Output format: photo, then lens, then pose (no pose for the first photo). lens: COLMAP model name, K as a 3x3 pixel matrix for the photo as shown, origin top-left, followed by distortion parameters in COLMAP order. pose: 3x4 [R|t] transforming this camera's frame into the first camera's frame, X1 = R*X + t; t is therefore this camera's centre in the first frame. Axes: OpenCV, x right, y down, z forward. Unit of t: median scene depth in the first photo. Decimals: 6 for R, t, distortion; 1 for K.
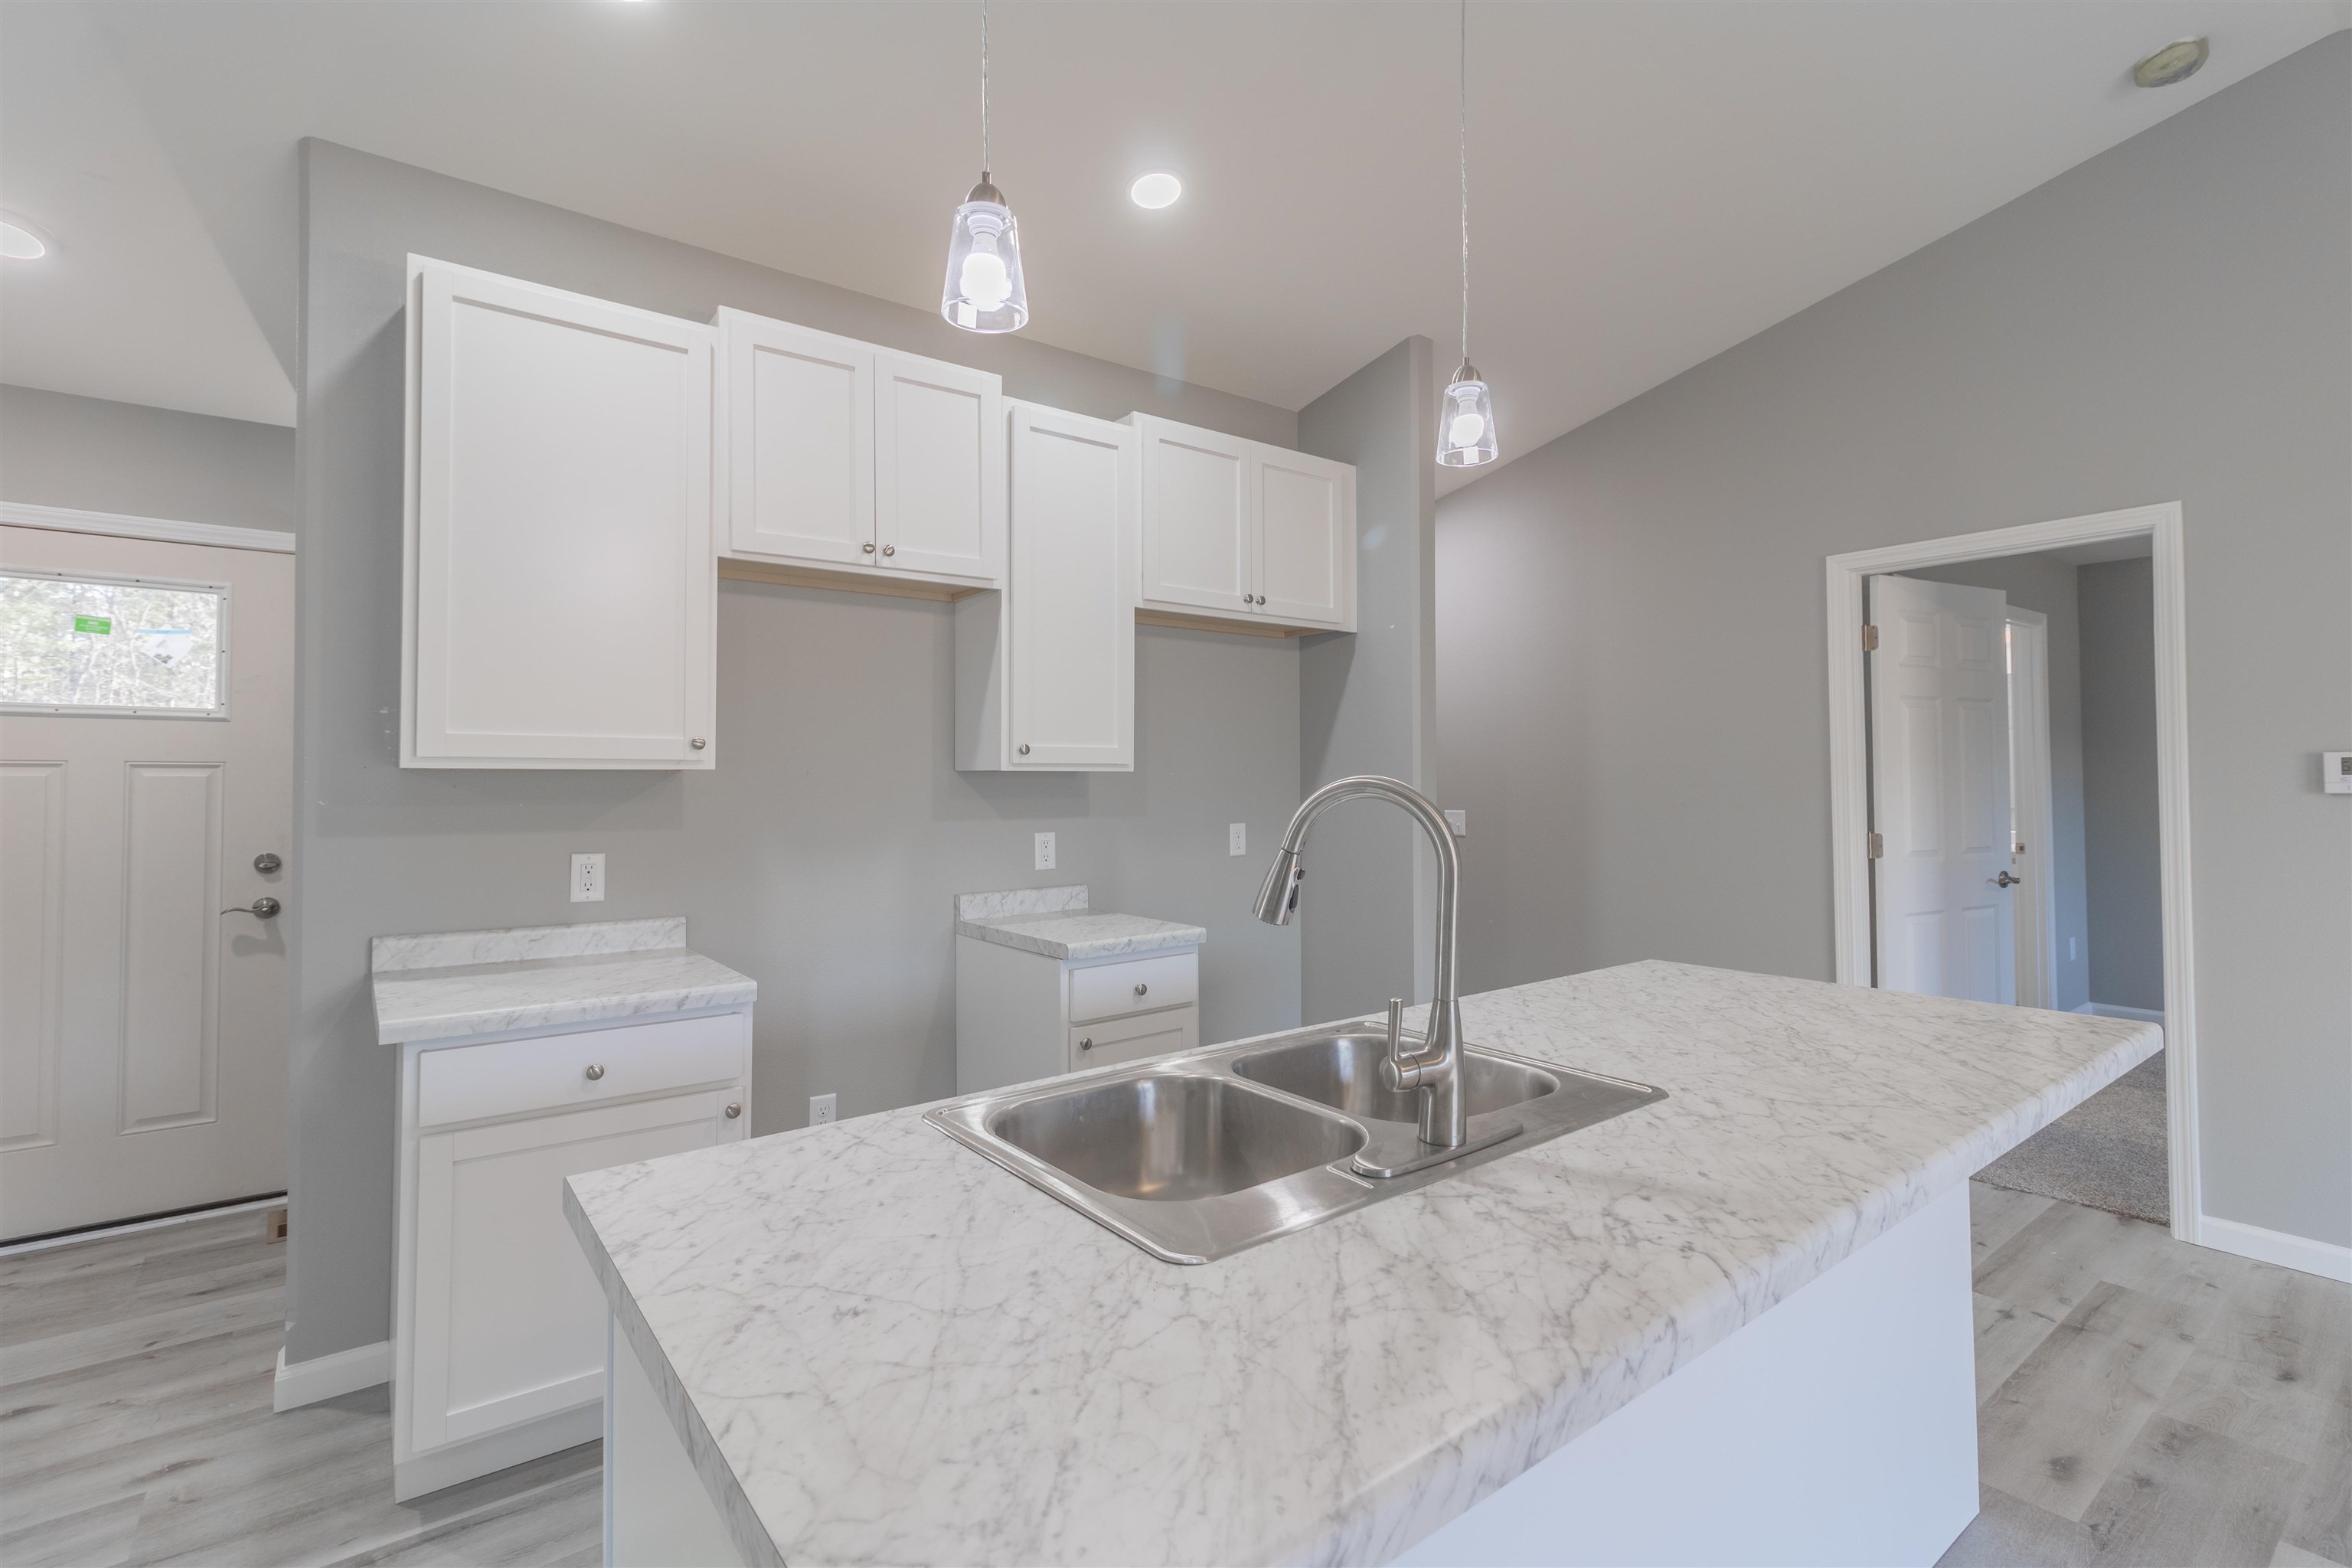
lens RADIAL K [[1083.5, 0, 1179.6], [0, 1083.5, 770.6], [0, 0, 1]] dist [-0.002473, -0.000639]
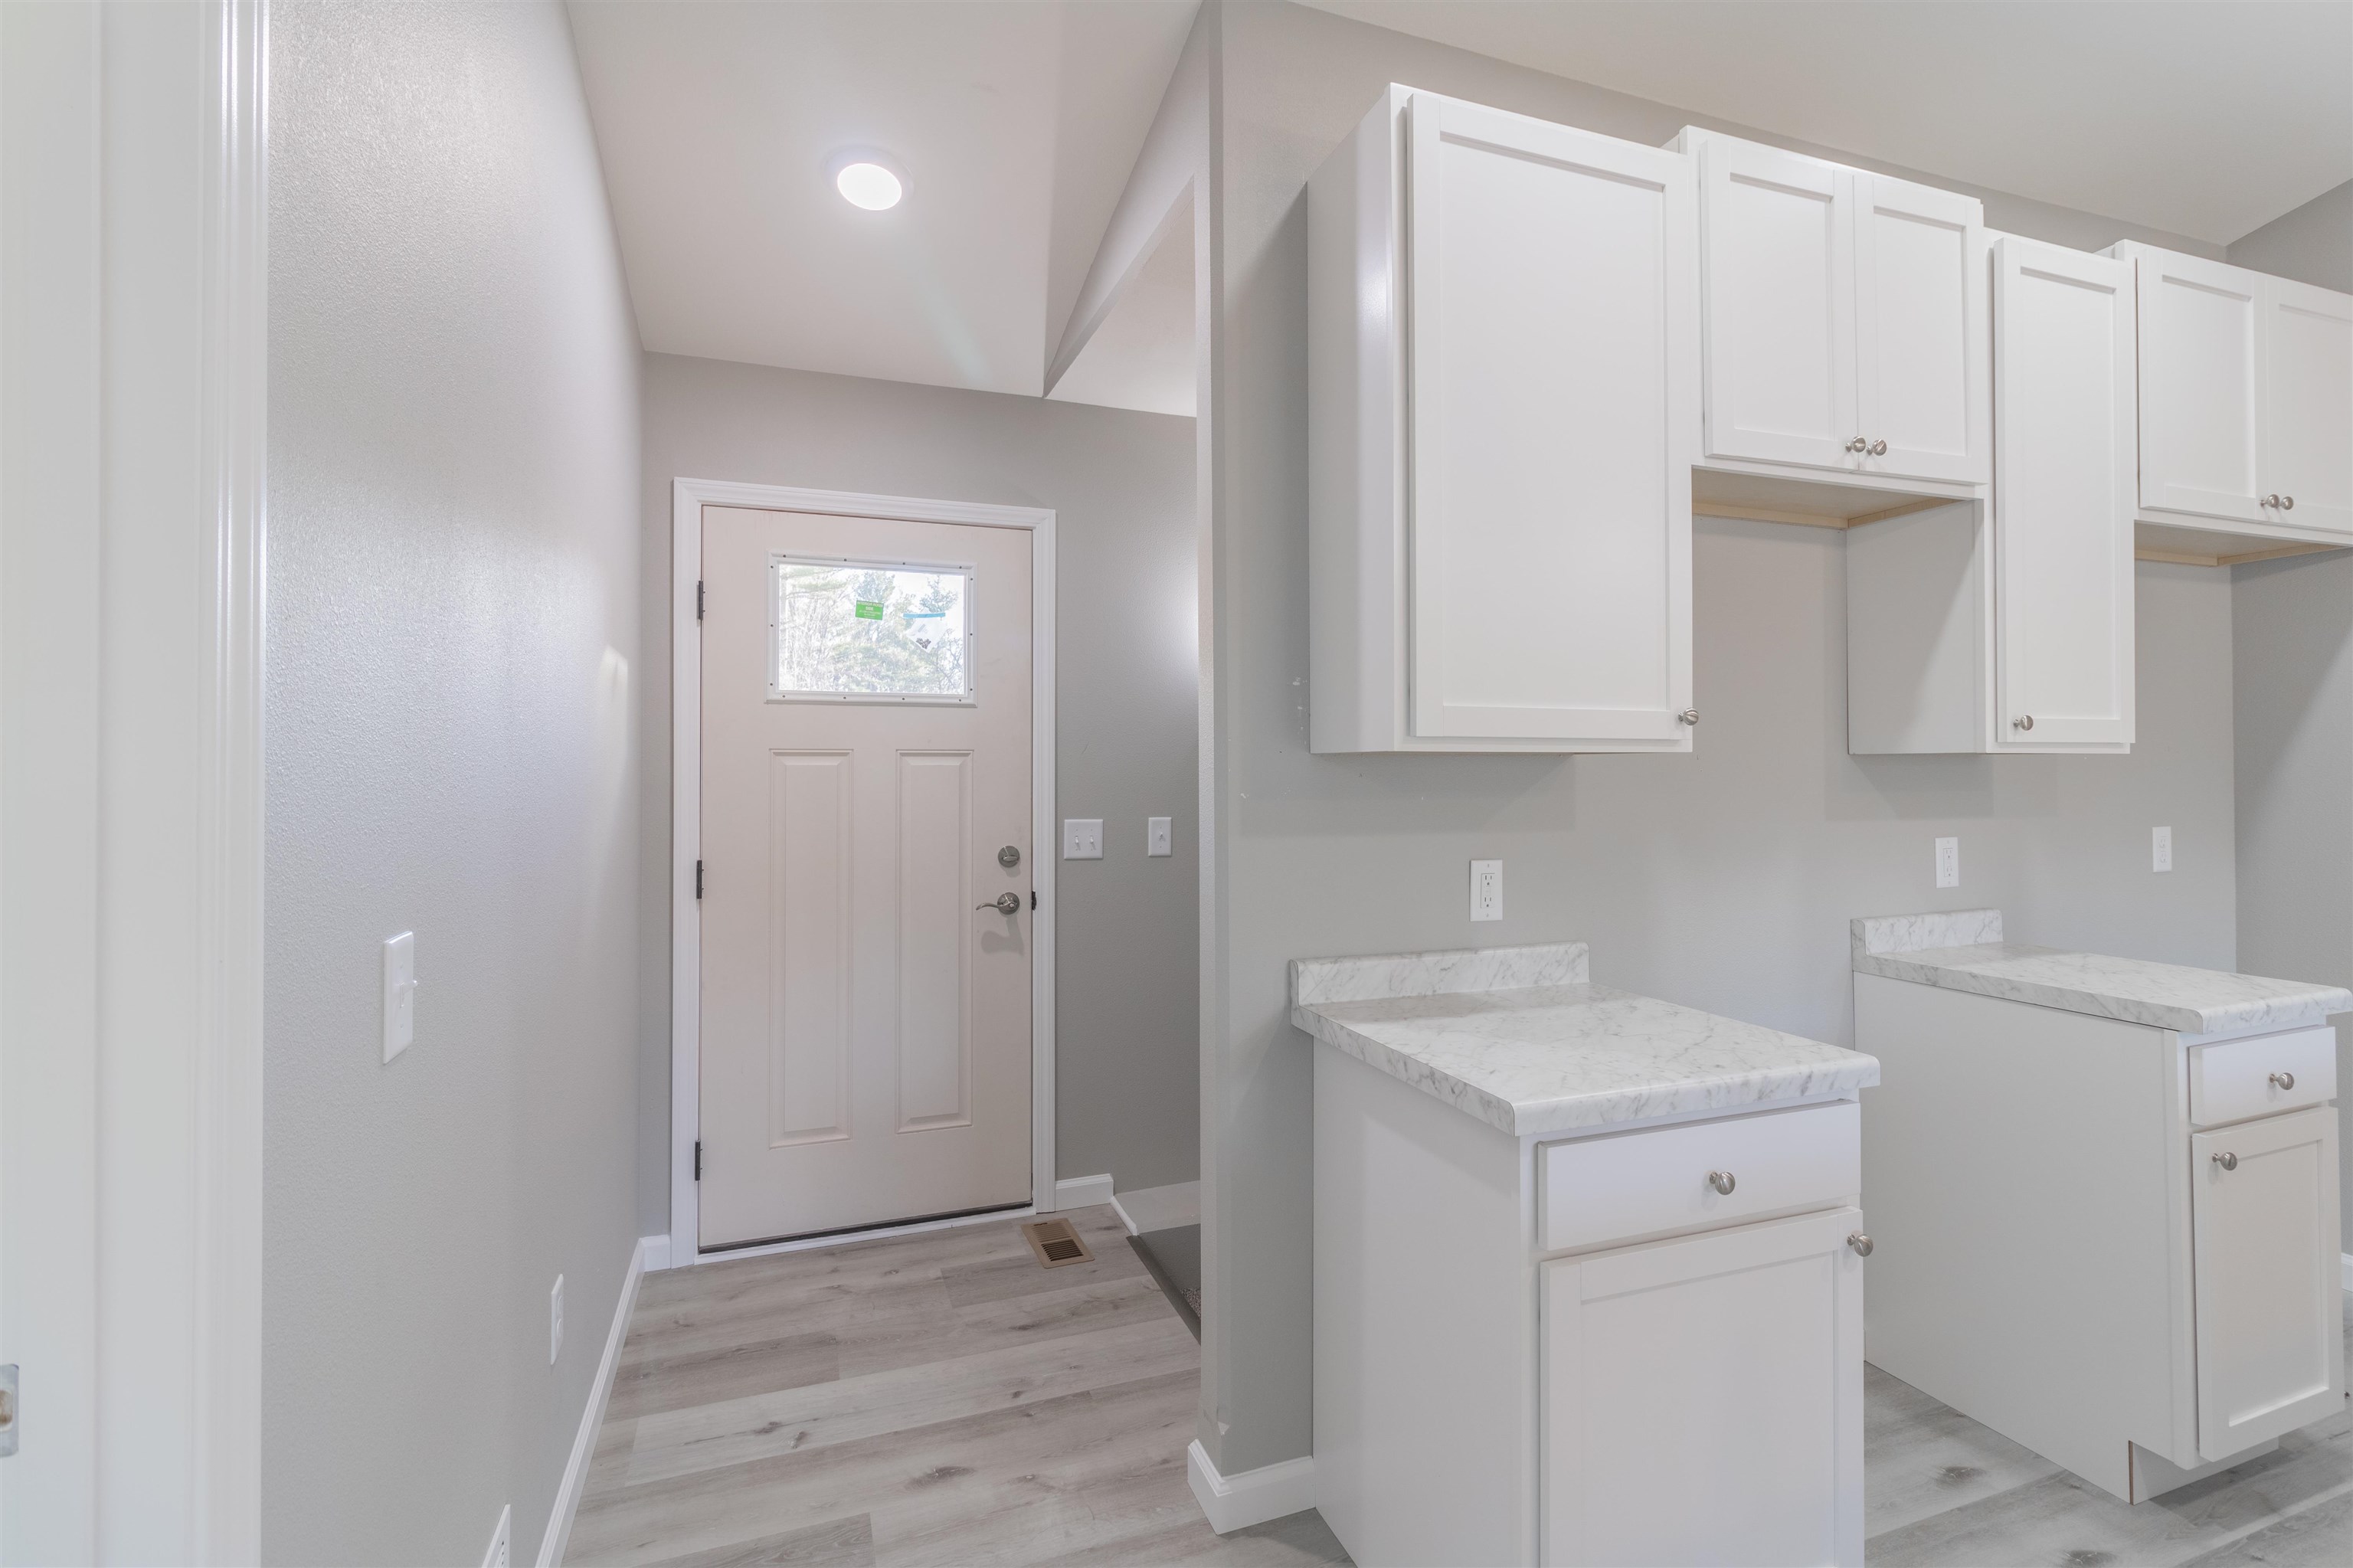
lens RADIAL K [[1084.0, 0, 1176.9], [0, 1084.0, 772.5], [0, 0, 1]] dist [-0.002473, -0.000639]
pose [[0.951274, -0.001198, -0.308344, -0.464954], [0.004657, 0.999934, 0.010481, 0.003139], [0.308311, -0.011406, 0.951217, 0.159488]]
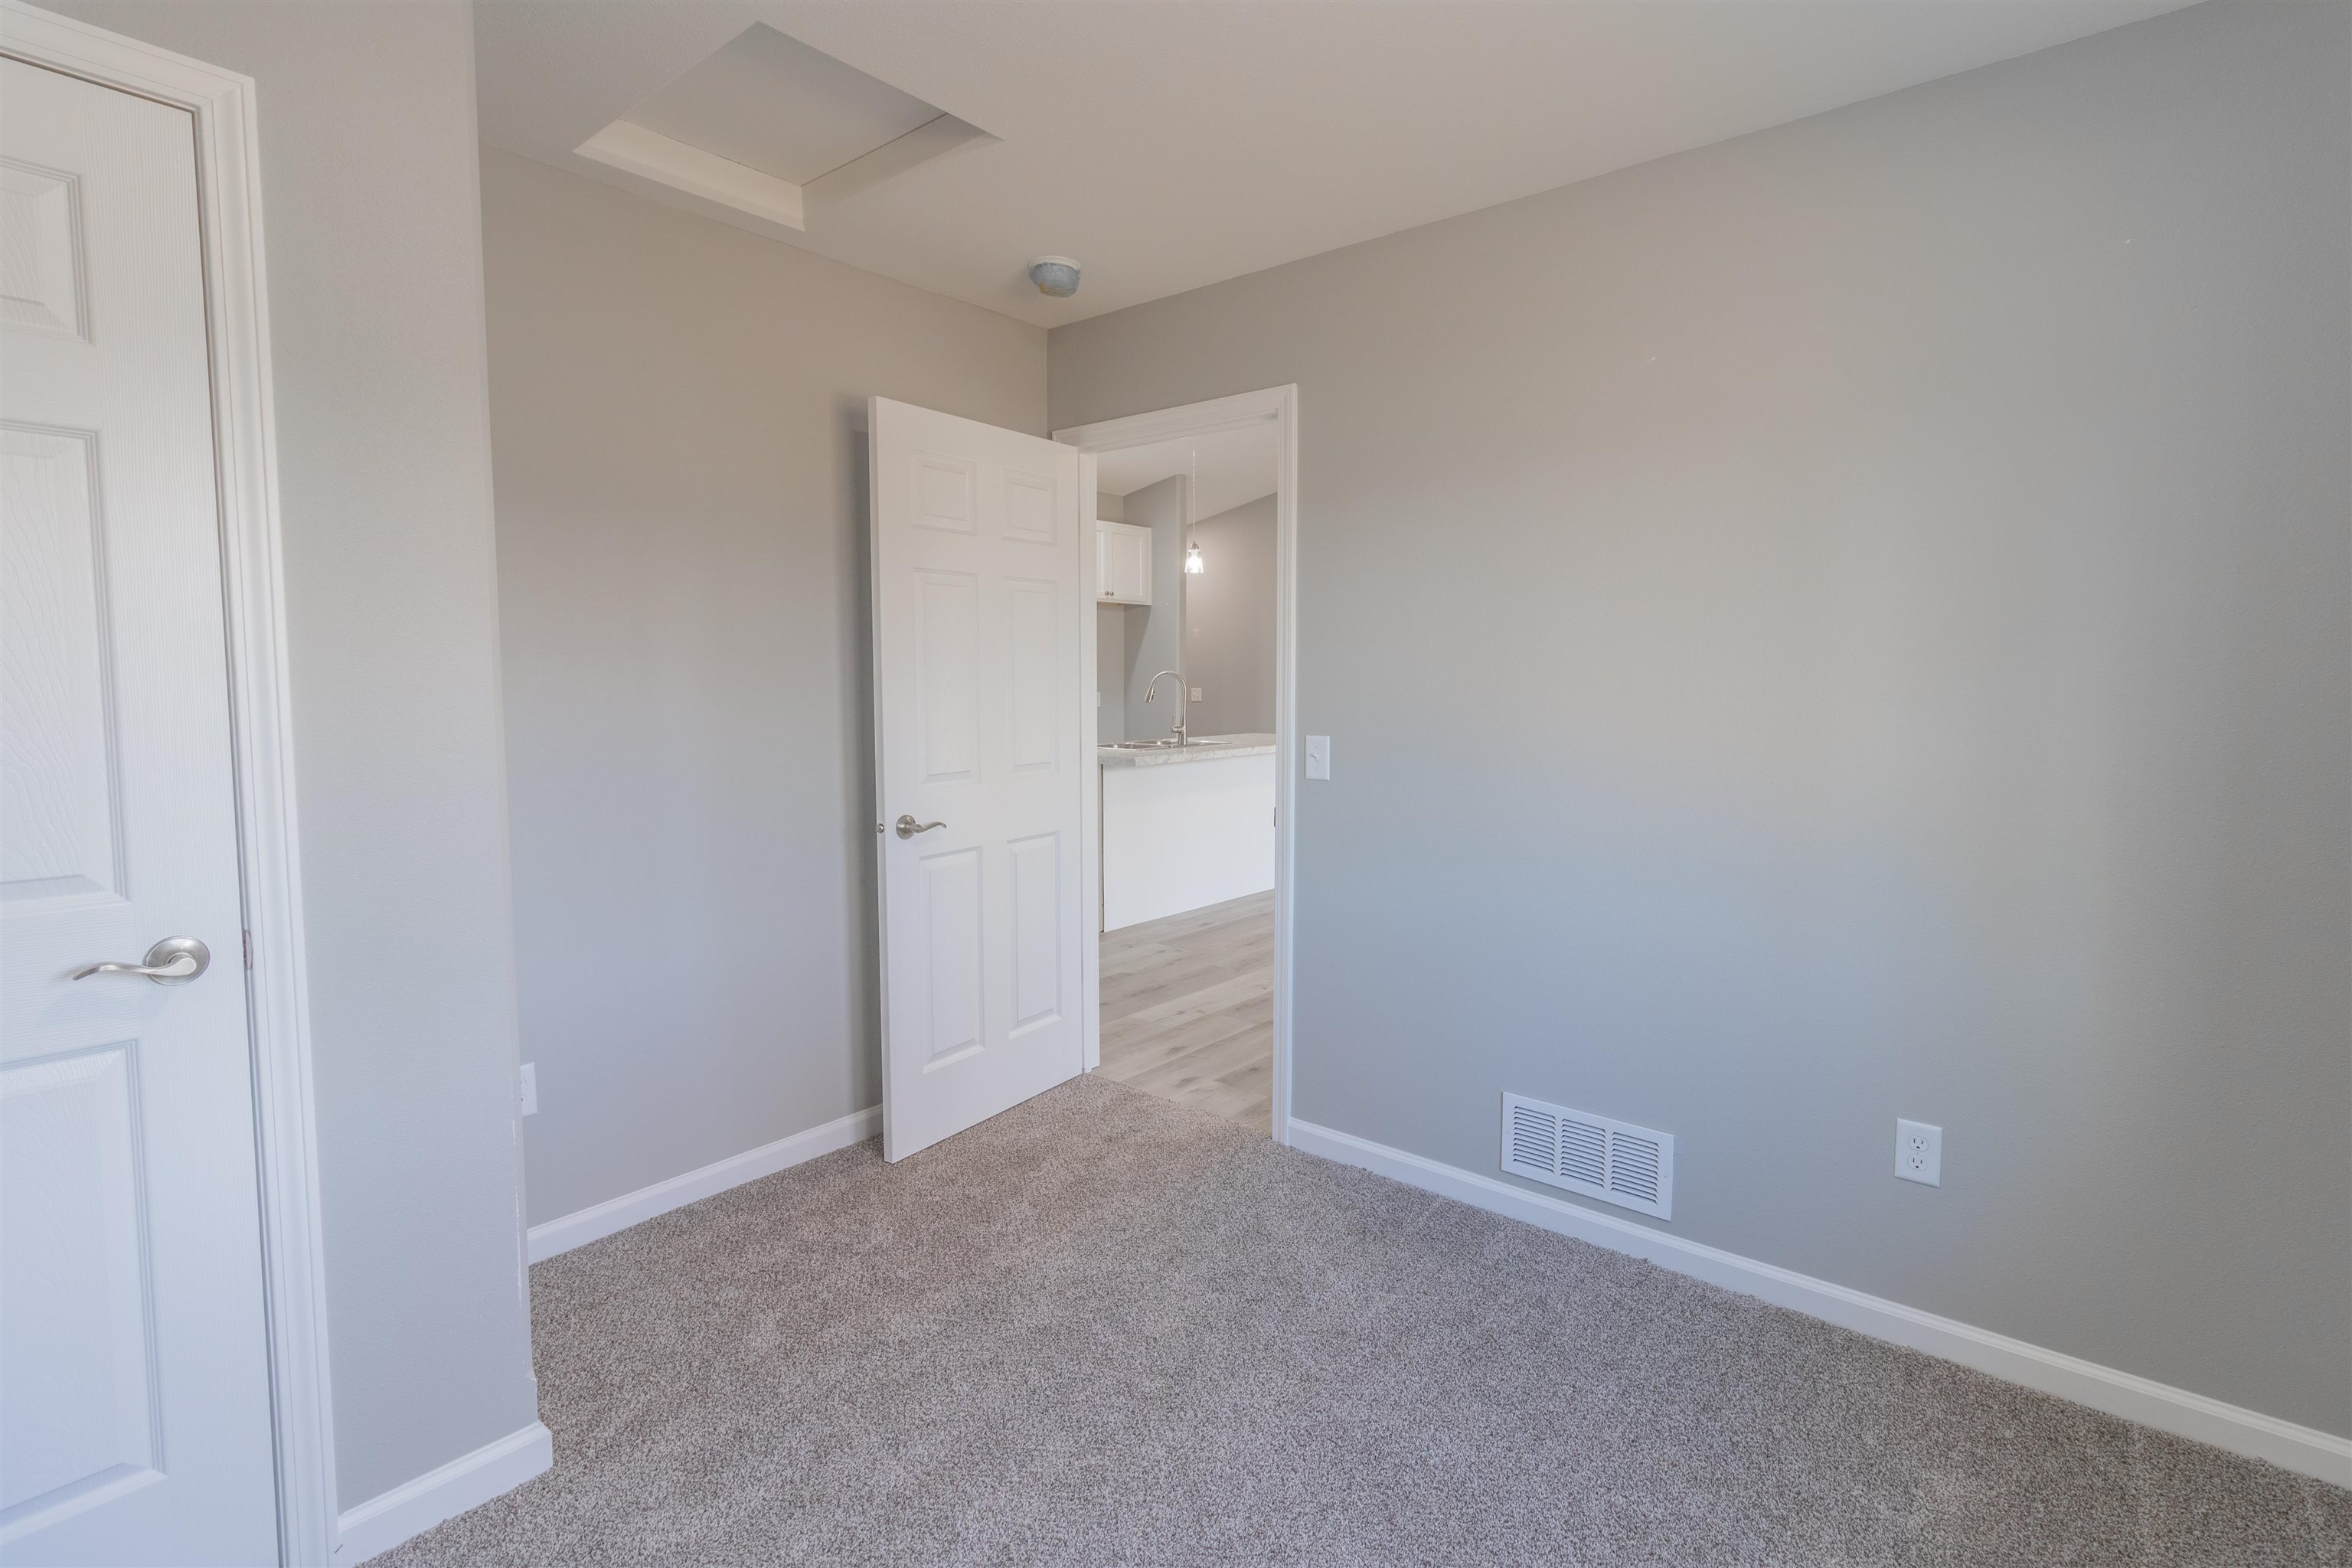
lens RADIAL K [[1083.5, 0, 1189.1], [0, 1083.5, 786.7], [0, 0, 1]] dist [-0.002473, -0.000639]
pose [[0.974676, -0.013177, 0.223232, -0.319644], [-0.011004, 0.994227, 0.106733, 0.001678], [-0.223350, -0.106487, 0.968904, -1.467034]]
